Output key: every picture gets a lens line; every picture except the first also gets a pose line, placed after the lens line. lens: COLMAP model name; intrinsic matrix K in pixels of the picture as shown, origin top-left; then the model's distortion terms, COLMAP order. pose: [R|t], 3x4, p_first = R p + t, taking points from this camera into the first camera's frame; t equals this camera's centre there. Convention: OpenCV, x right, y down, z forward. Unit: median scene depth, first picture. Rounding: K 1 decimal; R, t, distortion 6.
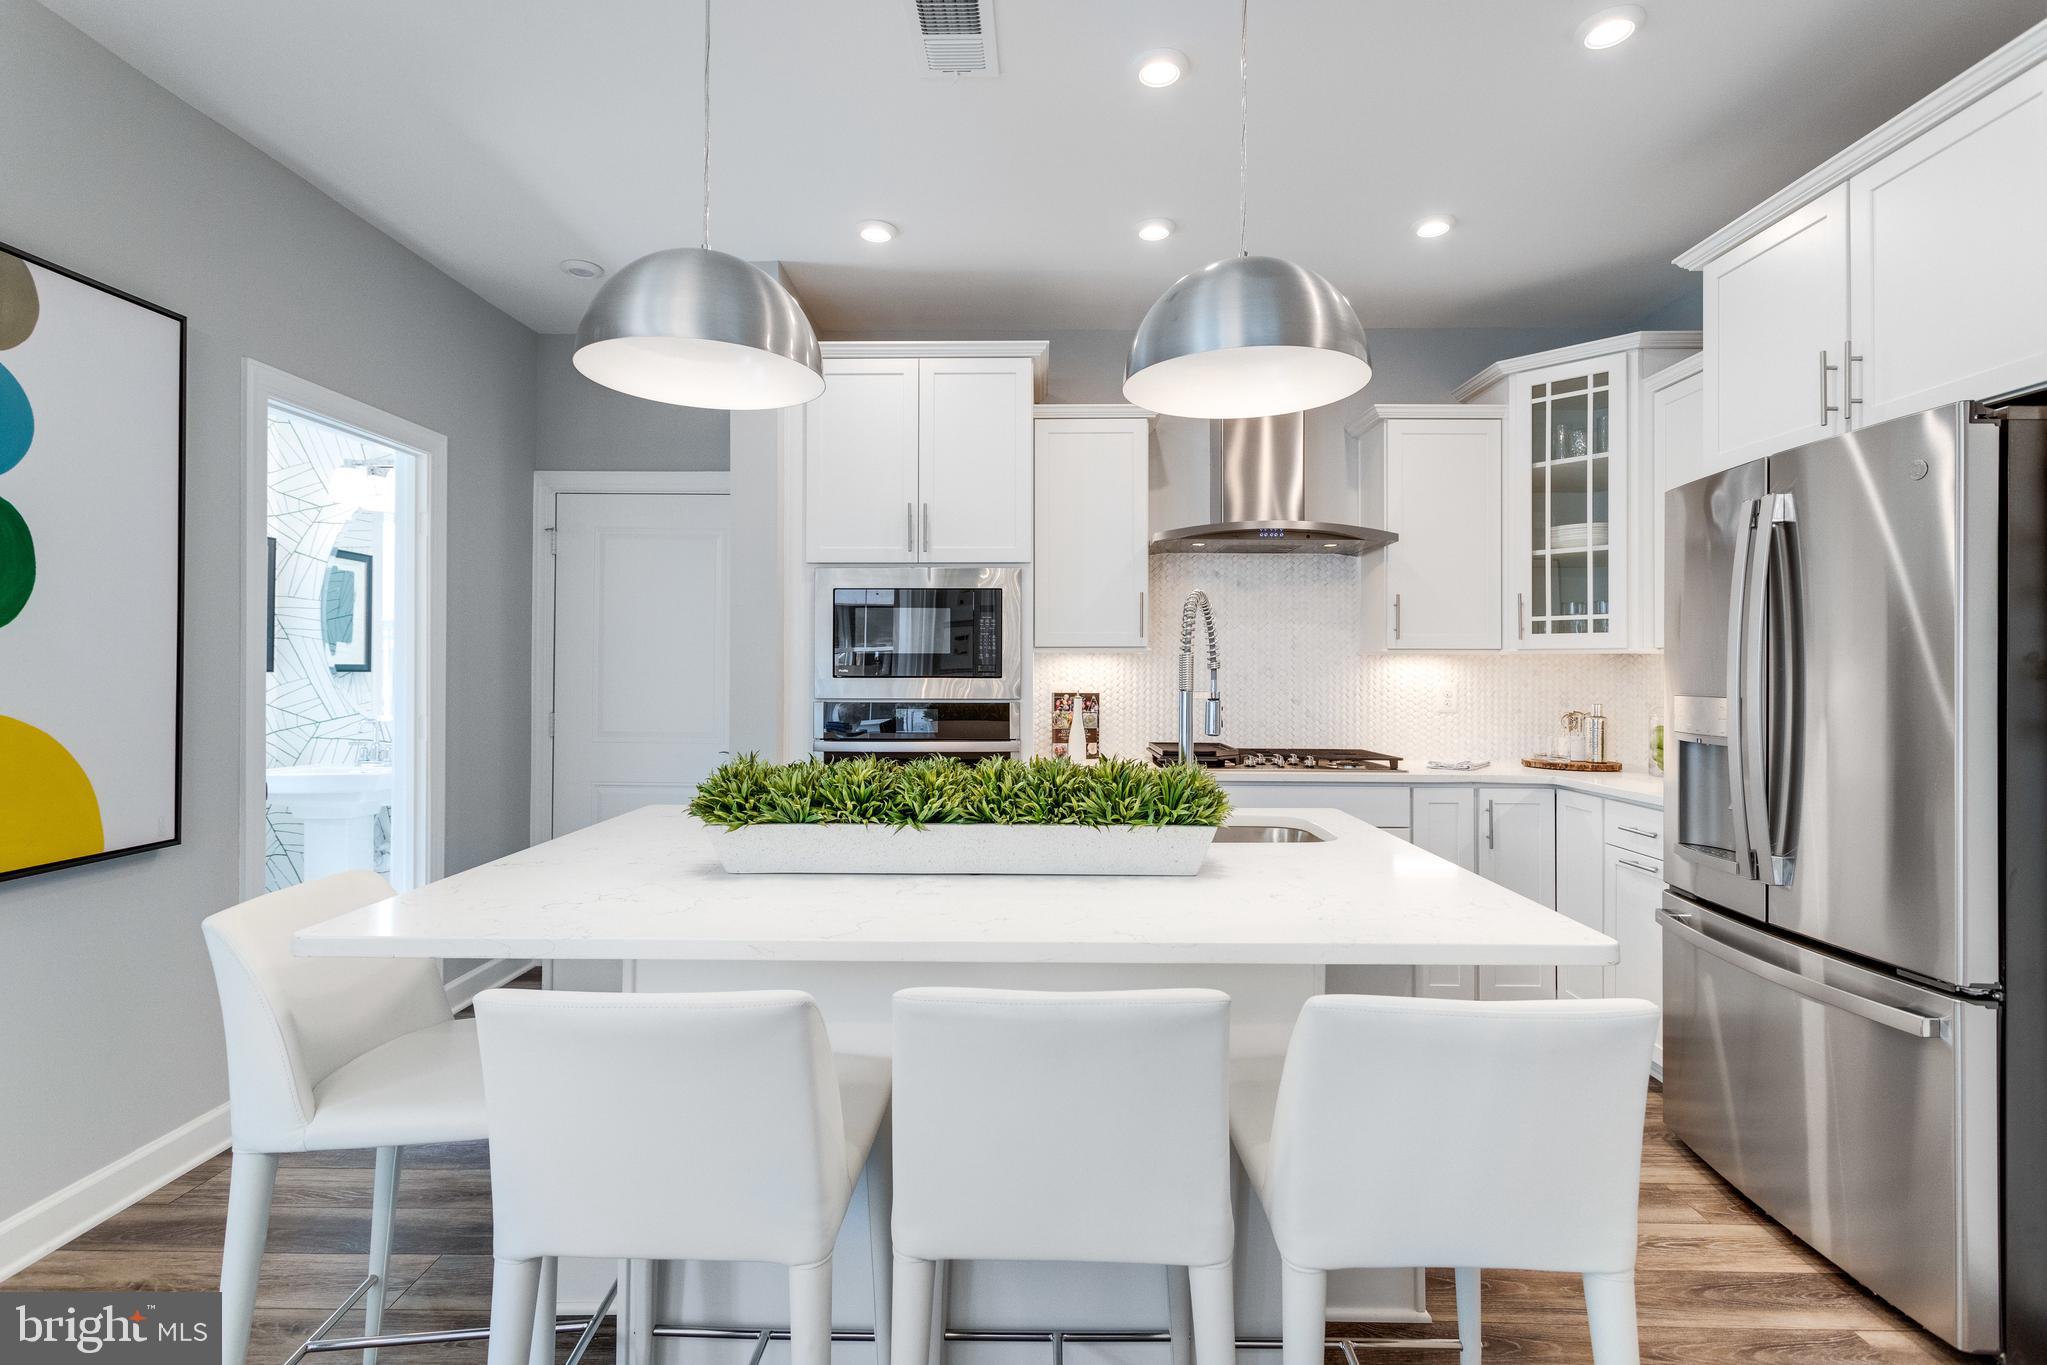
lens RADIAL K [[979.7, 0, 1024.8], [0, 979.7, 670.9], [0, 0, 1]] dist [0.001391, 0.004025]
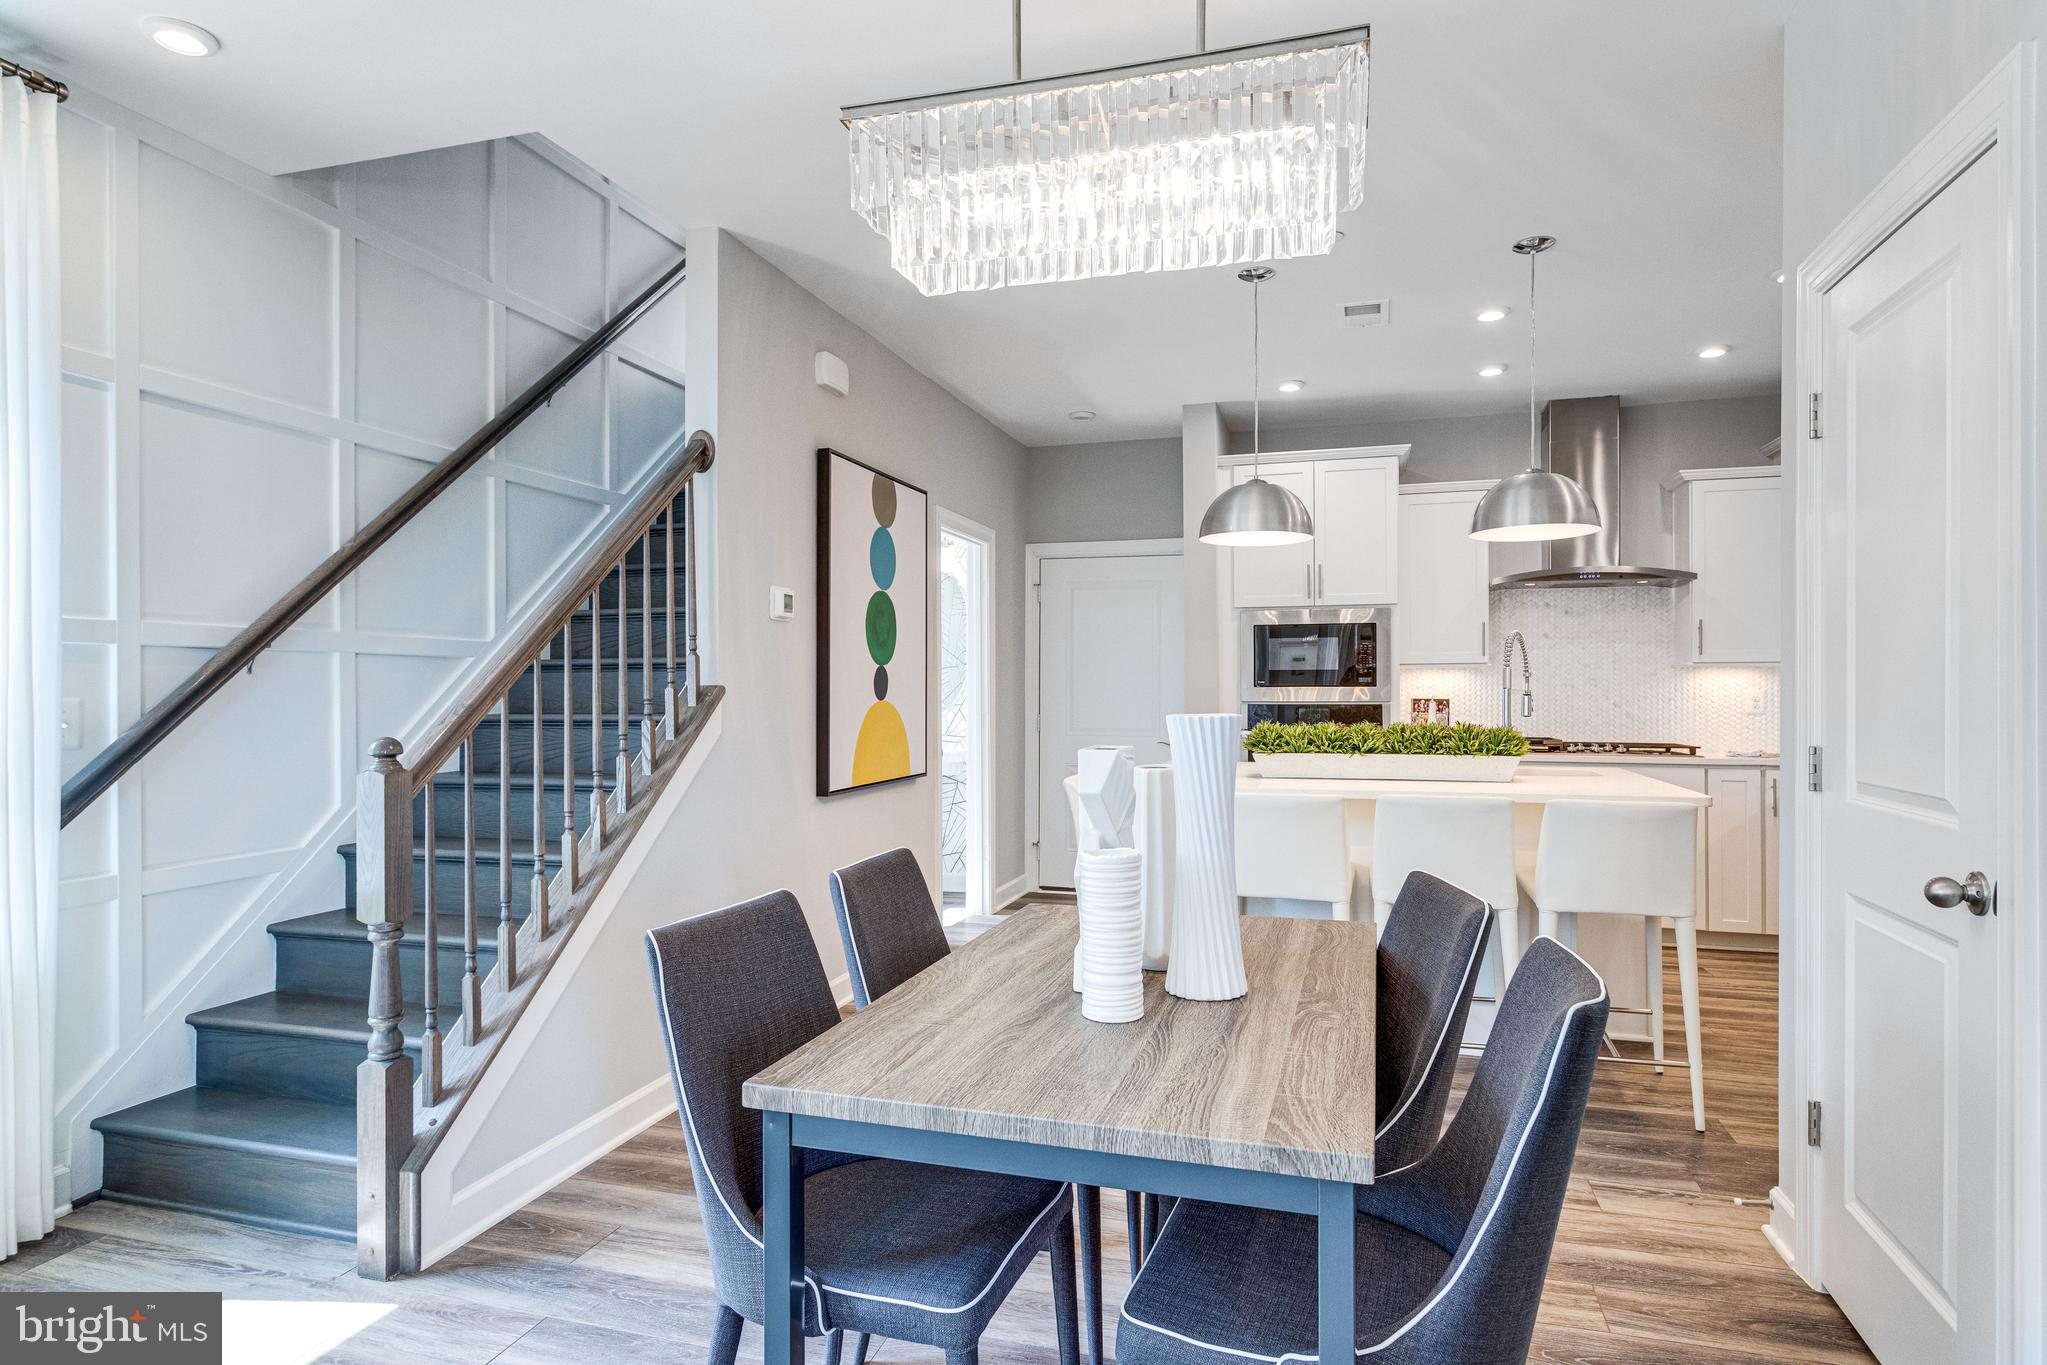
lens RADIAL K [[1135.6, 0, 1030.0], [0, 1135.6, 689.9], [0, 0, 1]] dist [0.004375, 0.001083]
pose [[0.963970, -0.004425, -0.265974, -0.068956], [0.004286, 0.999990, -0.001102, 0.011972], [0.265976, -0.000077, 0.963980, -0.693036]]
